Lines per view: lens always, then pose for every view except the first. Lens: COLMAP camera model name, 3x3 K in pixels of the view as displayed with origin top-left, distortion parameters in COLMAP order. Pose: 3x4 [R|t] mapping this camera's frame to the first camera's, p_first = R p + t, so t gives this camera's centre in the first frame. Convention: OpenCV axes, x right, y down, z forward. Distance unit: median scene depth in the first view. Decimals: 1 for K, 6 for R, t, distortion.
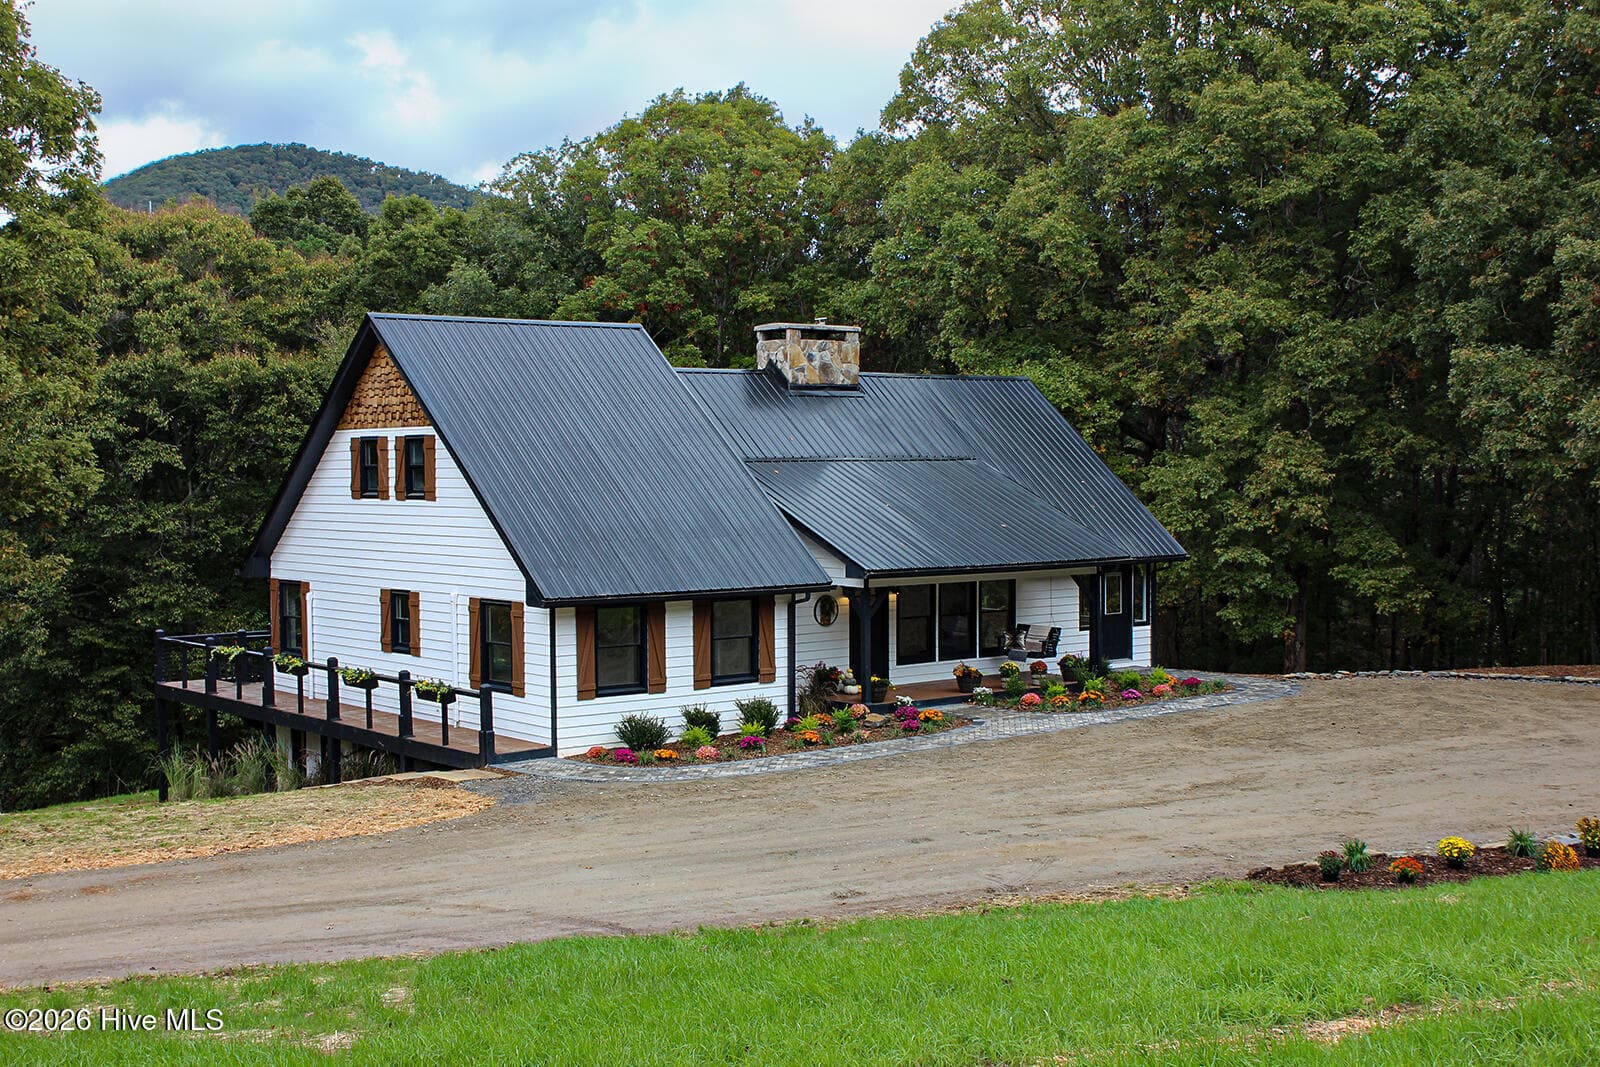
lens RADIAL K [[1828.9, 0, 800.0], [0, 1828.9, 533.5], [0, 0, 1]] dist [-0.115349, 0.205113]
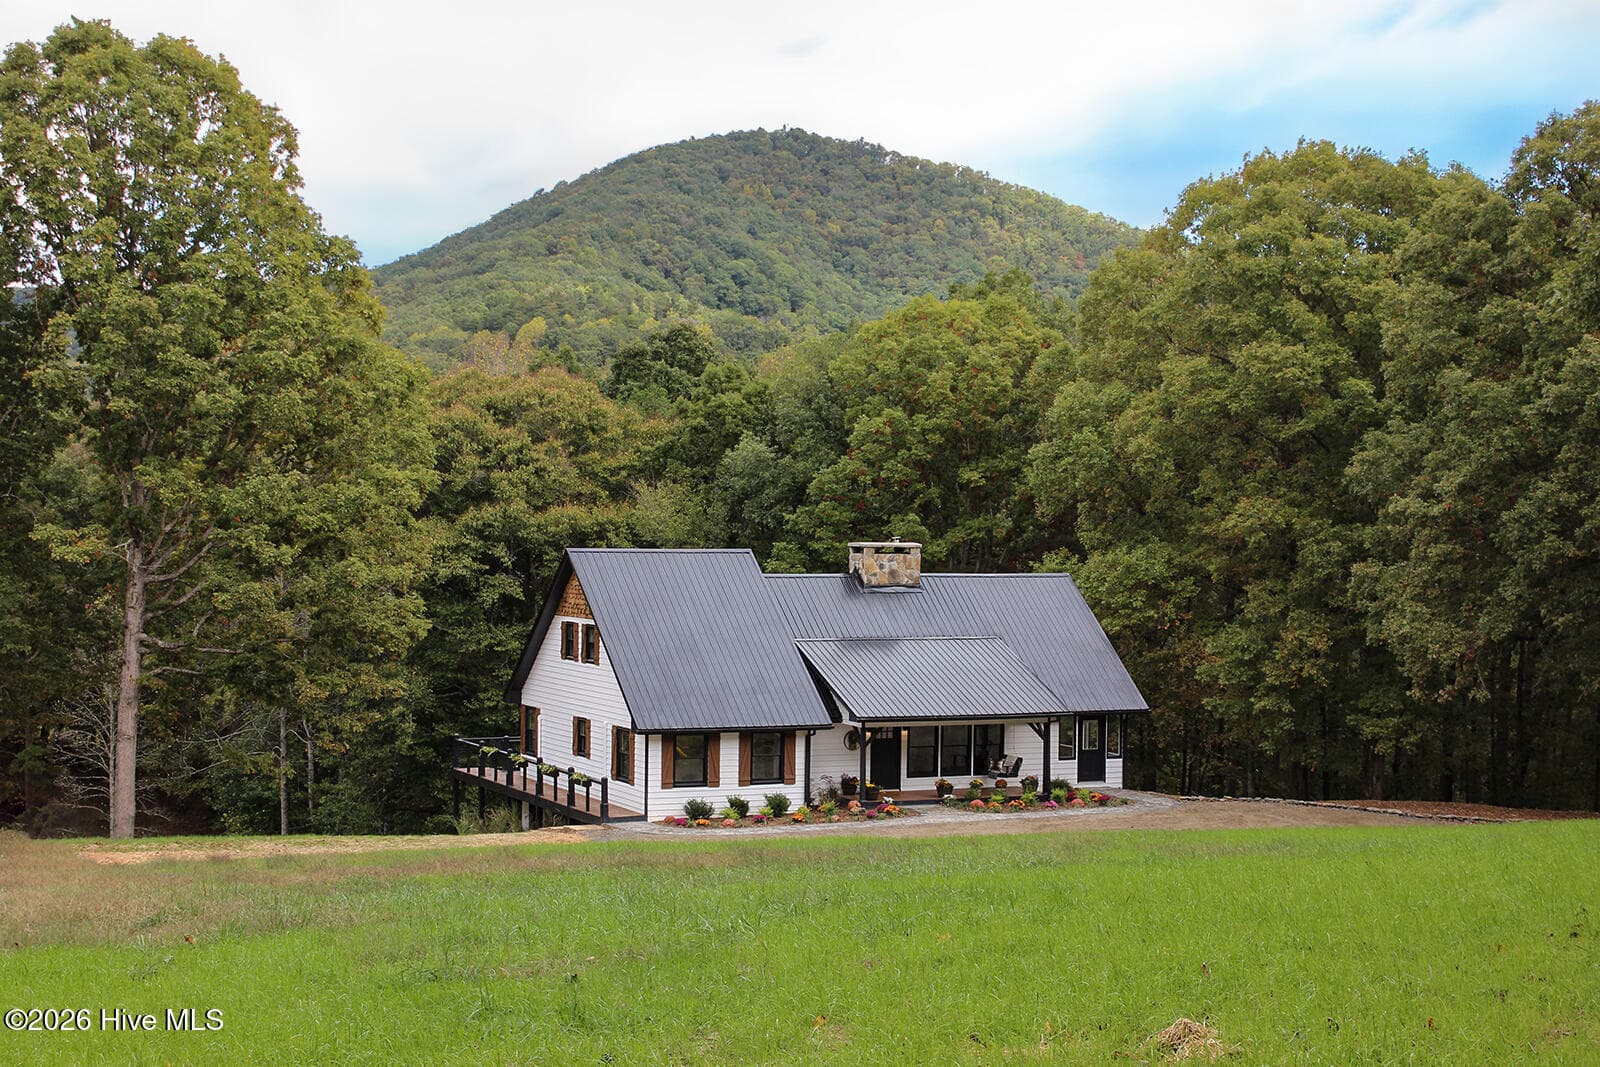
lens RADIAL K [[1828.9, 0, 800.0], [0, 1828.9, 533.5], [0, 0, 1]] dist [-0.115349, 0.205113]
pose [[0.978686, 0.017600, -0.204608, 0.236865], [-0.029597, 0.998007, -0.055727, -0.037793], [0.203219, 0.060595, 0.977256, -0.444683]]
